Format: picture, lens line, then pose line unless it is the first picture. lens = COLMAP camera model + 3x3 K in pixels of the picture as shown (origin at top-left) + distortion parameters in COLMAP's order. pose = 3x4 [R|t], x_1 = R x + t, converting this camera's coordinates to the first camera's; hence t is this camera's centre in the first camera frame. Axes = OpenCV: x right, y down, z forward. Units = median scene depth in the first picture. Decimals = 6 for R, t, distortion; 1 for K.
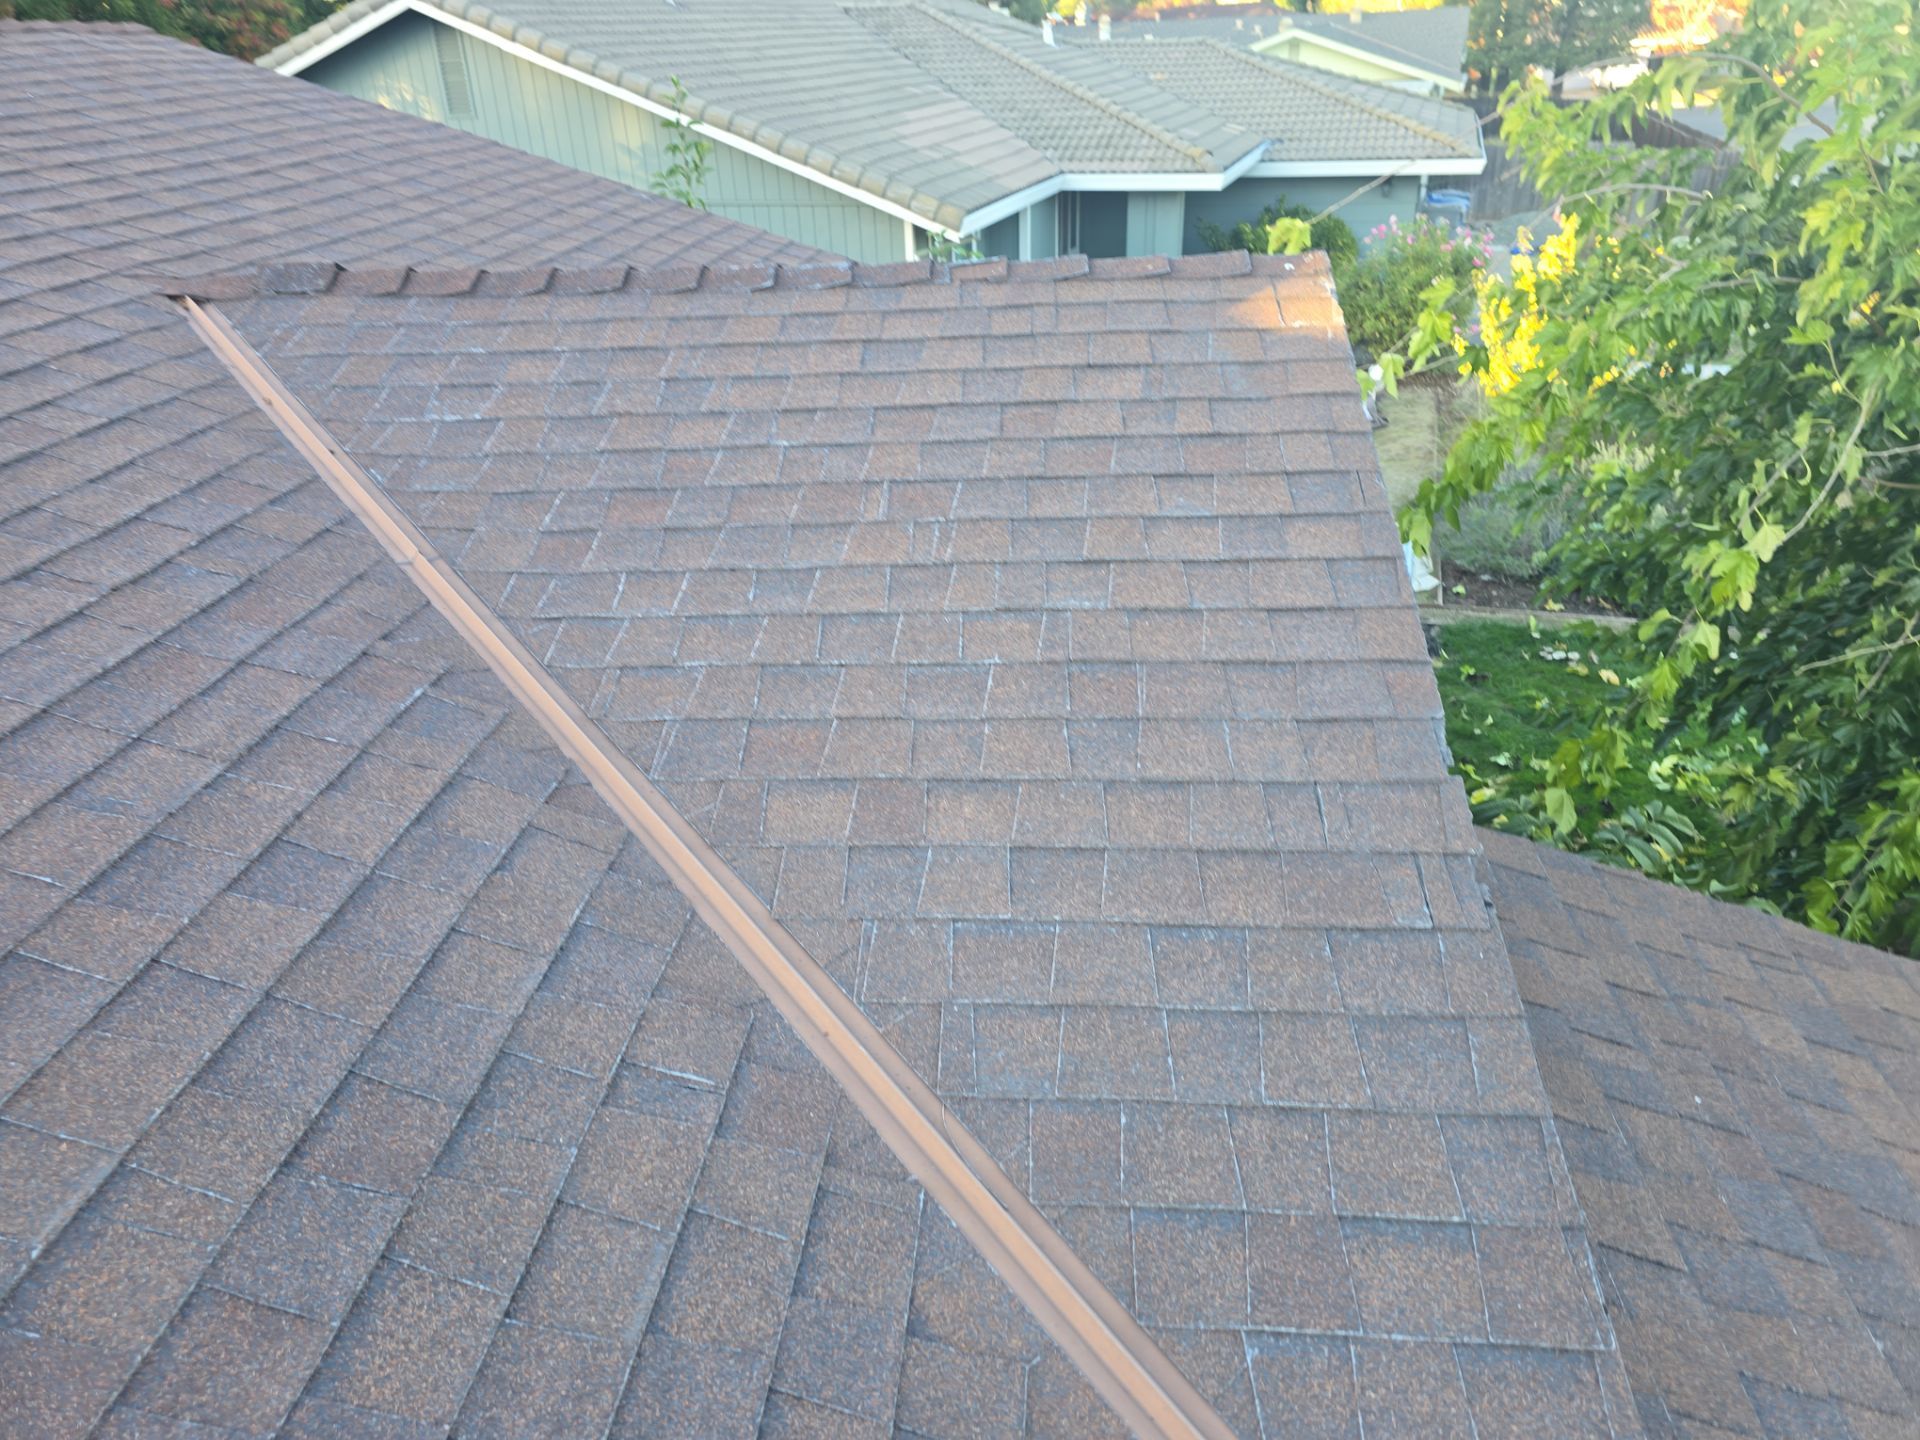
lens RADIAL K [[1304.8, 0, 960.0], [0, 1304.8, 720.0], [0, 0, 1]] dist [0.033453, -0.030318]
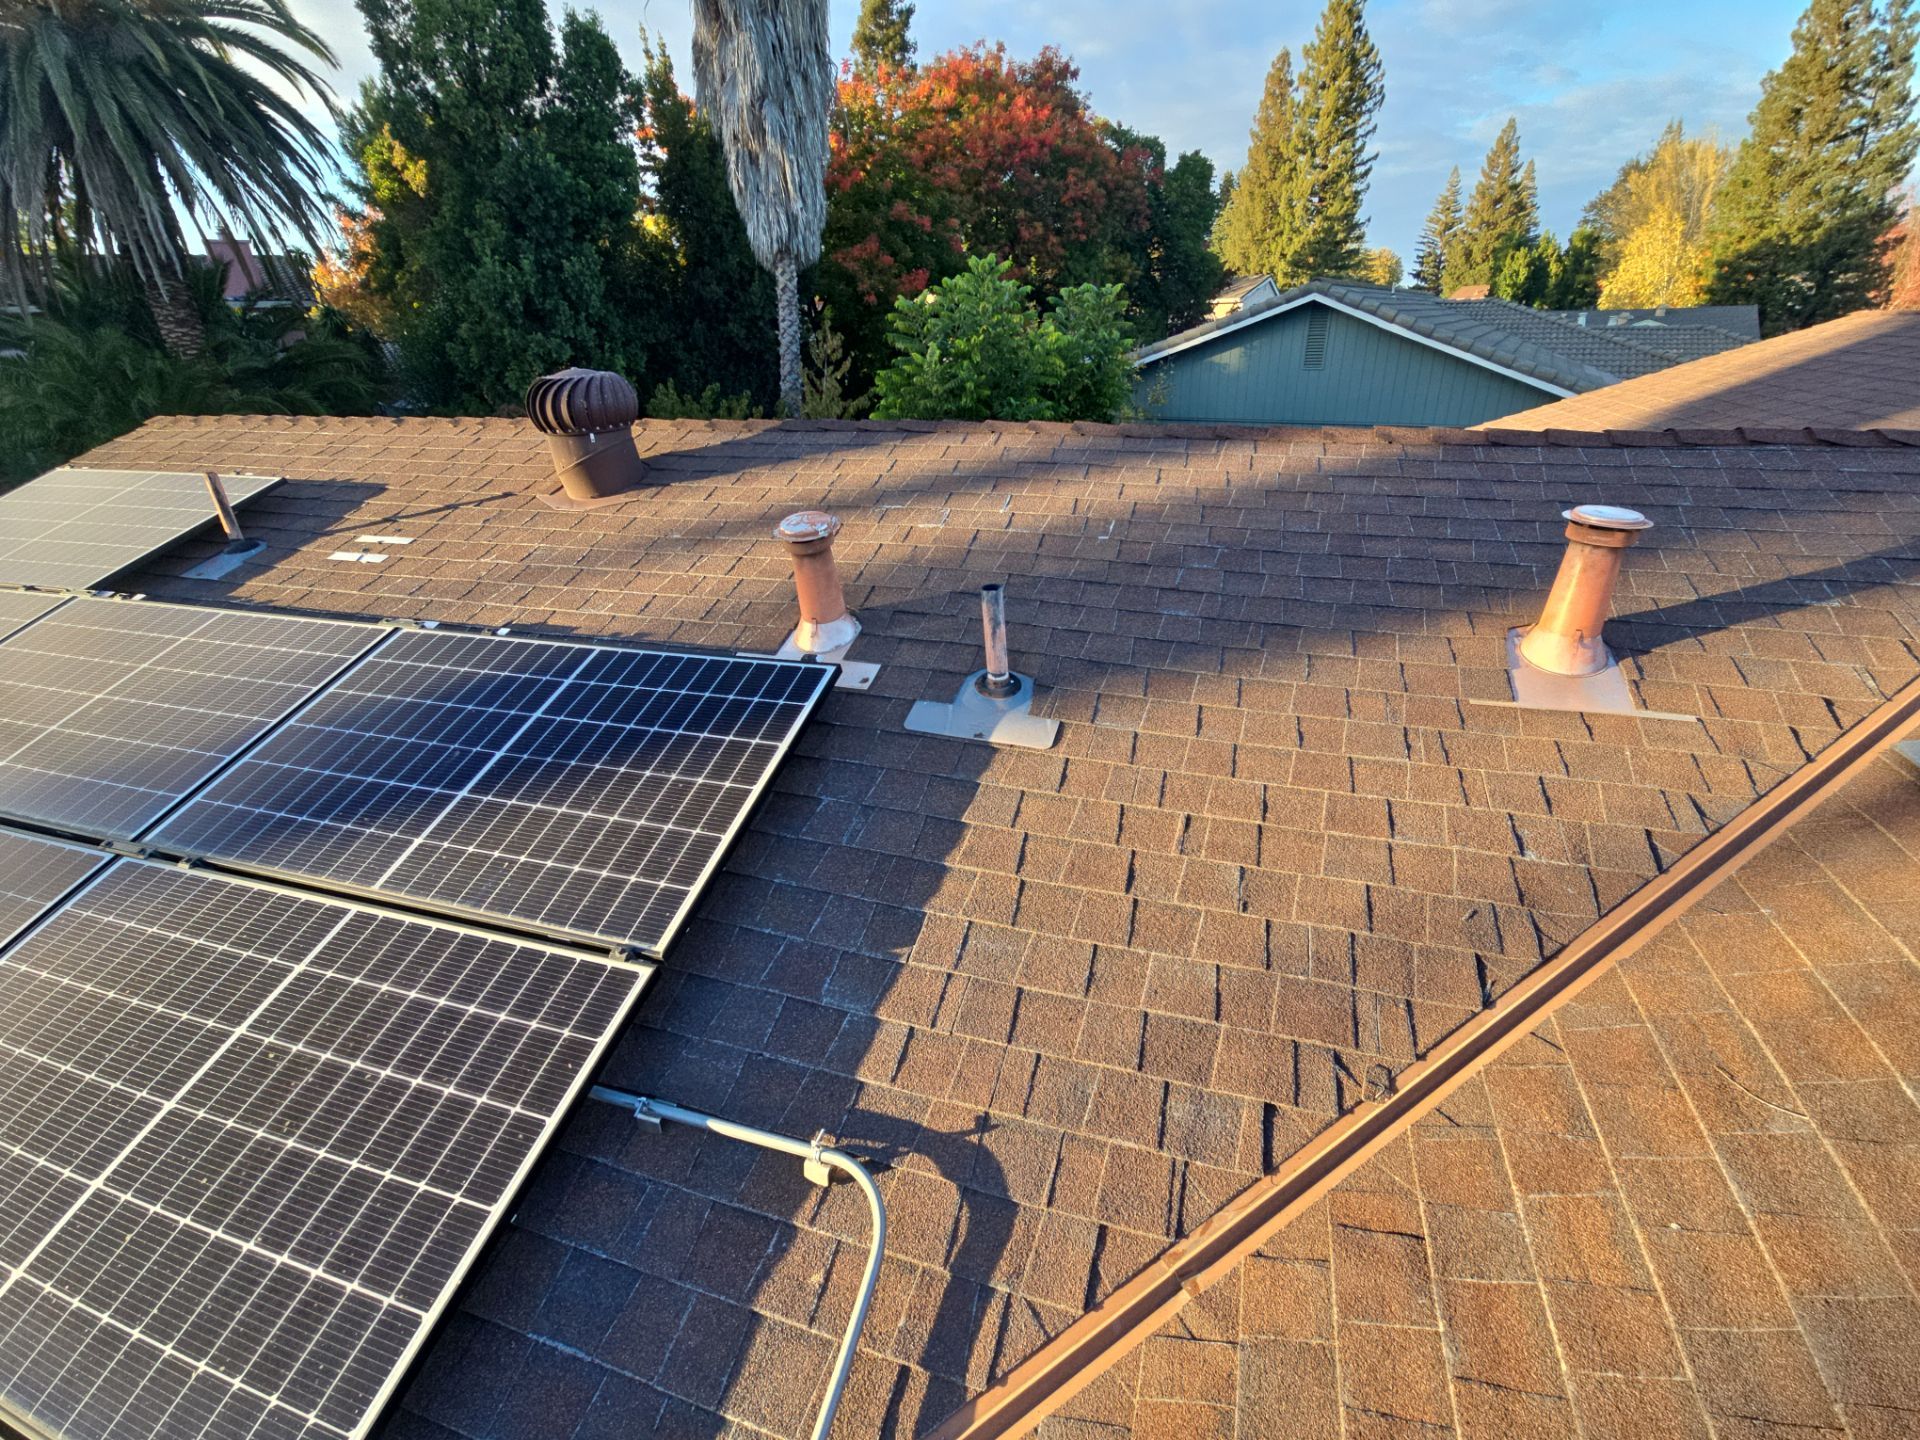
lens RADIAL K [[852.6, 0, 972.8], [0, 852.6, 714.9], [0, 0, 1]] dist [0.018159, -0.016128]
pose [[0.975736, 0.100600, -0.194473, -0.850211], [-0.110526, 0.993033, -0.040854, 0.055761], [0.189008, 0.061357, 0.980057, -0.077815]]
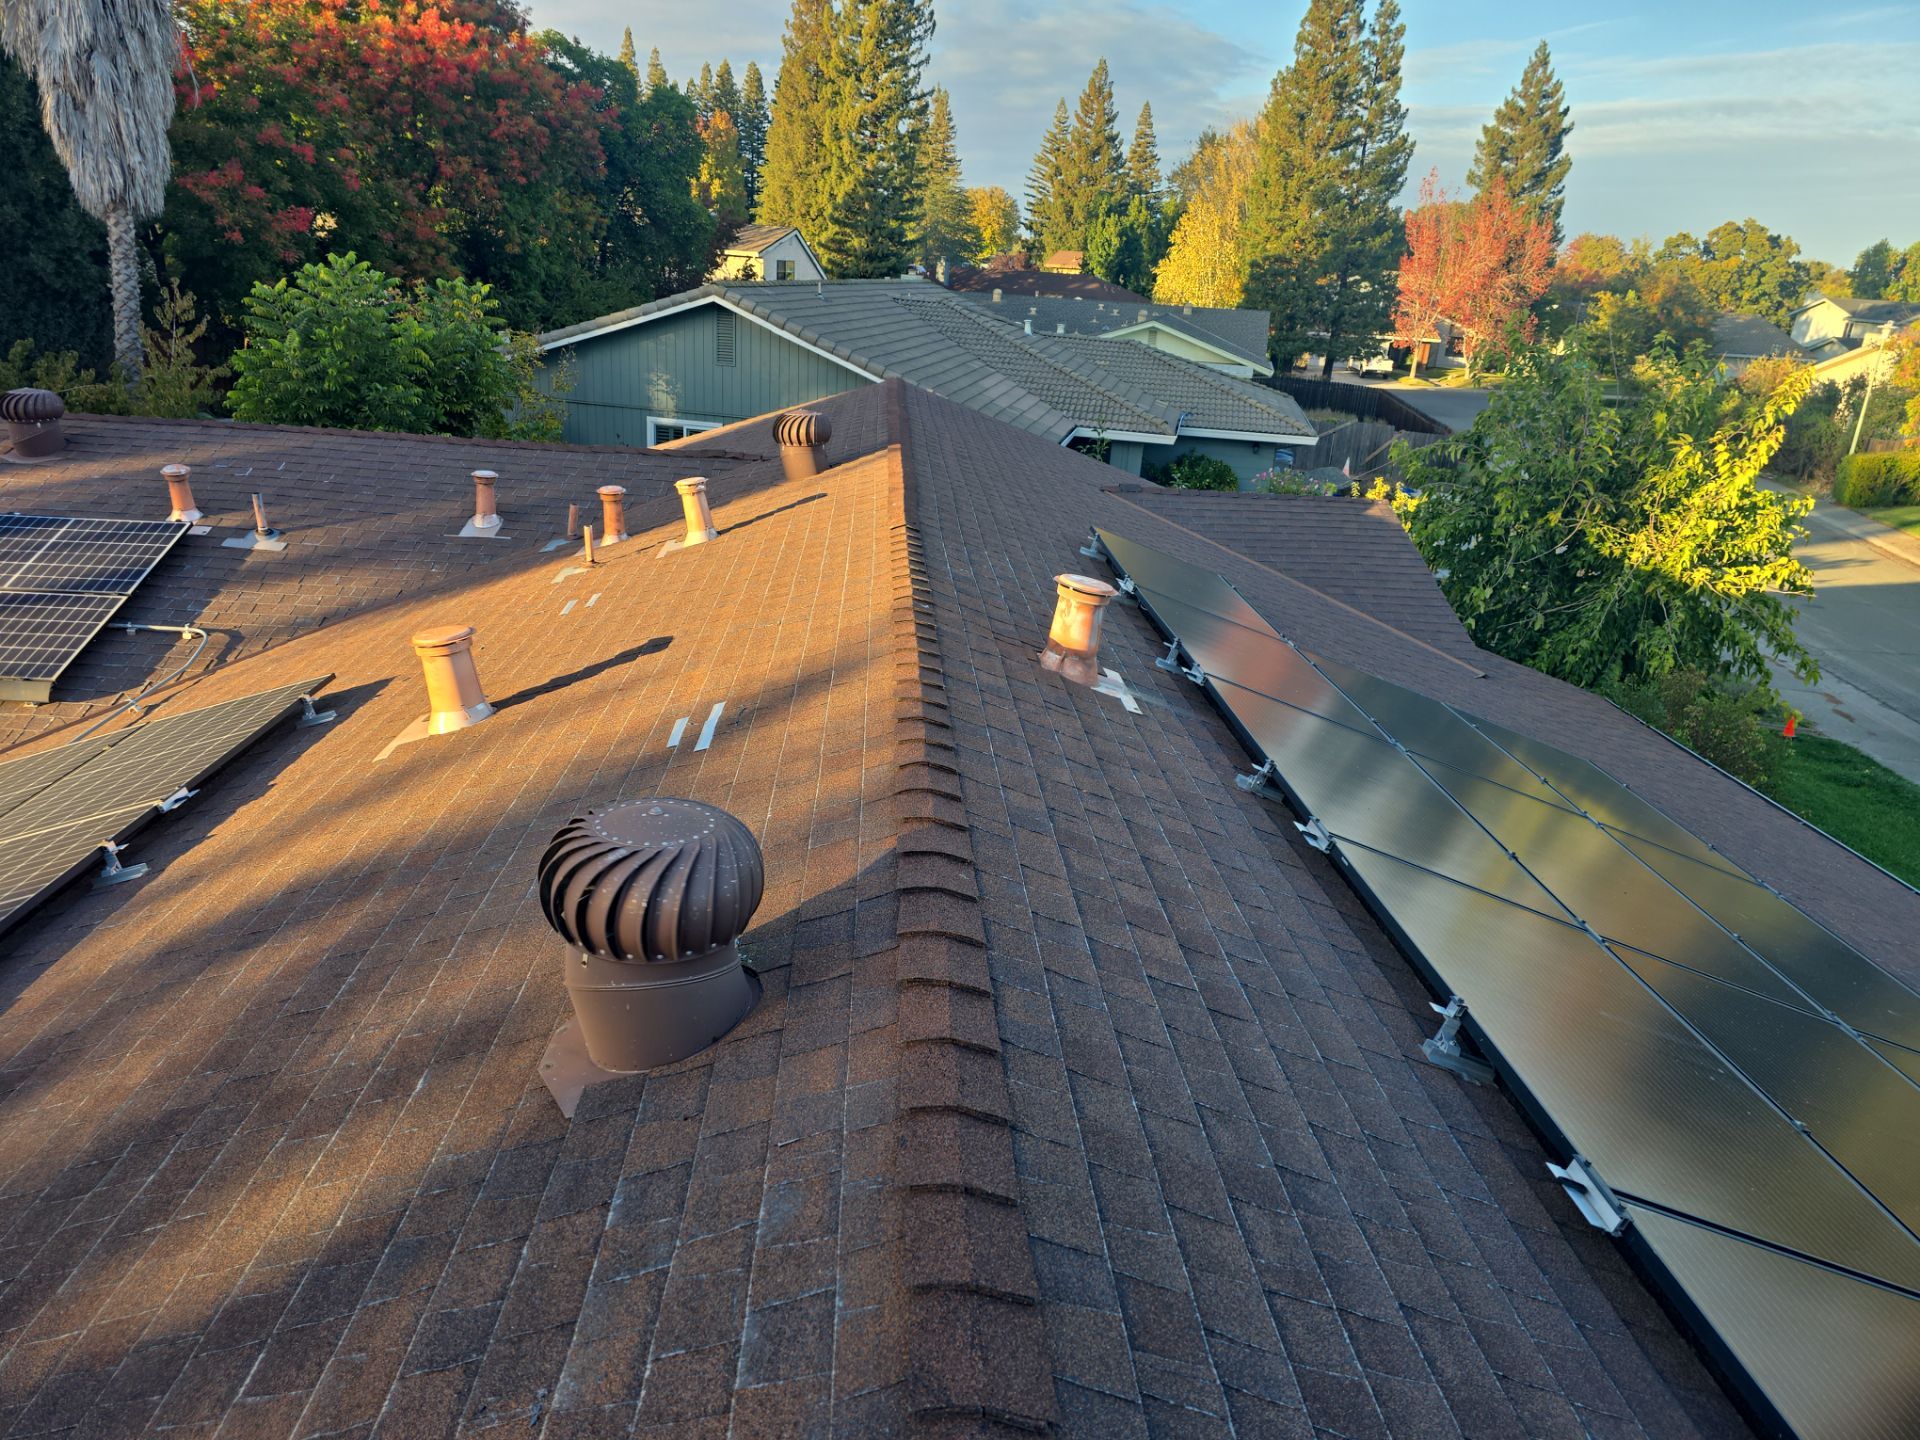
lens RADIAL K [[1304.8, 0, 960.0], [0, 1304.8, 720.0], [0, 0, 1]] dist [0.033453, -0.030318]
pose [[0.985981, 0.046074, 0.160369, -0.530705], [-0.022694, 0.989220, -0.144670, 0.303780], [-0.165306, 0.139003, 0.976398, -0.858309]]
